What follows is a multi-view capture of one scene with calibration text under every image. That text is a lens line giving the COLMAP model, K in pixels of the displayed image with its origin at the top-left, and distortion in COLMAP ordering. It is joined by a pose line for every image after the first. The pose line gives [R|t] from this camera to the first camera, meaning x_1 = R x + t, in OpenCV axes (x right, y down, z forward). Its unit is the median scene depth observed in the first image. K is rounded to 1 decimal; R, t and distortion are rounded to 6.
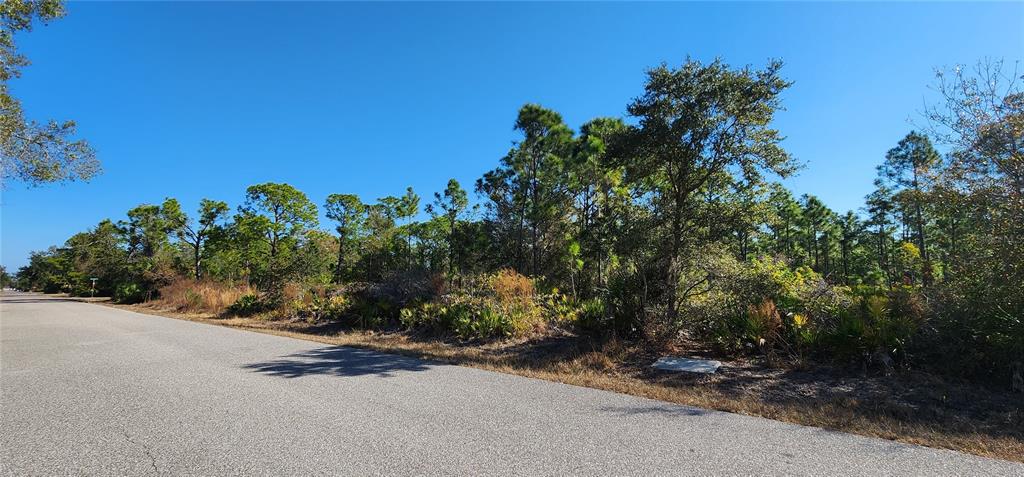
lens RADIAL K [[430.1, 0, 519.8], [0, 430.1, 242.2], [0, 0, 1]] dist [-0.000532, -0.000138]
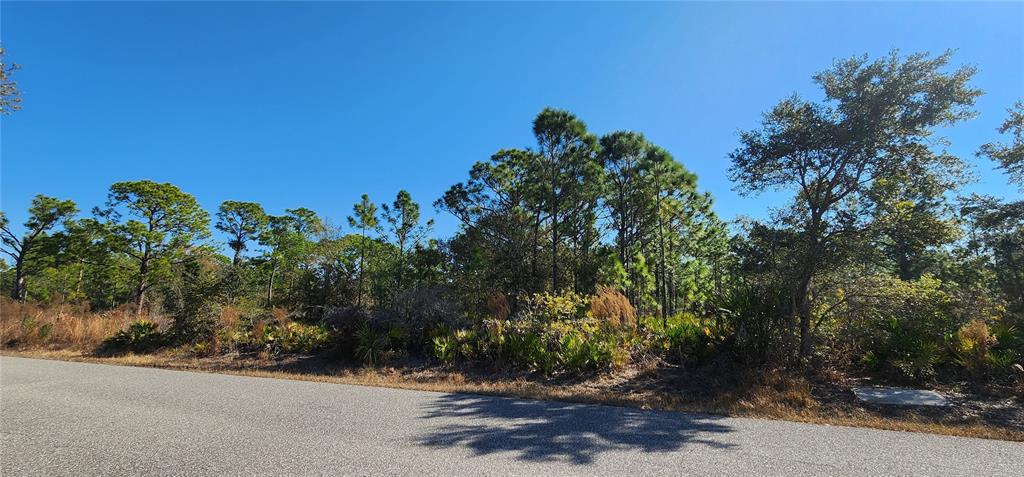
lens RADIAL K [[430.1, 0, 519.8], [0, 430.1, 242.2], [0, 0, 1]] dist [-0.000532, -0.000138]
pose [[0.966672, 0.041177, 0.252683, -0.143480], [-0.025258, 0.997505, -0.065926, 0.012730], [-0.254767, 0.057347, 0.965300, 0.086755]]
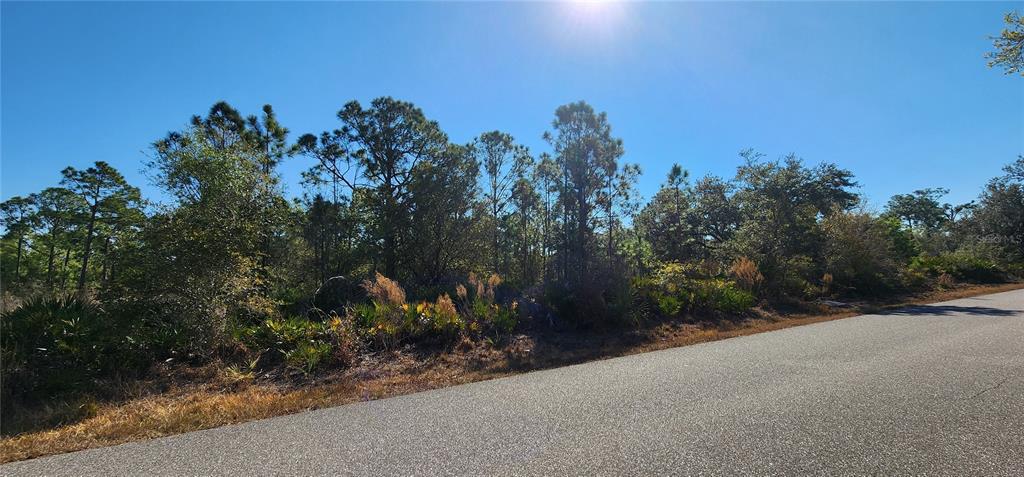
lens RADIAL K [[430.1, 0, 519.8], [0, 430.1, 242.2], [0, 0, 1]] dist [-0.000532, -0.000138]
pose [[0.345209, 0.083281, 0.934823, -0.528208], [-0.060538, 0.995957, -0.066372, 0.046658], [-0.936571, -0.033680, 0.348855, 0.437947]]
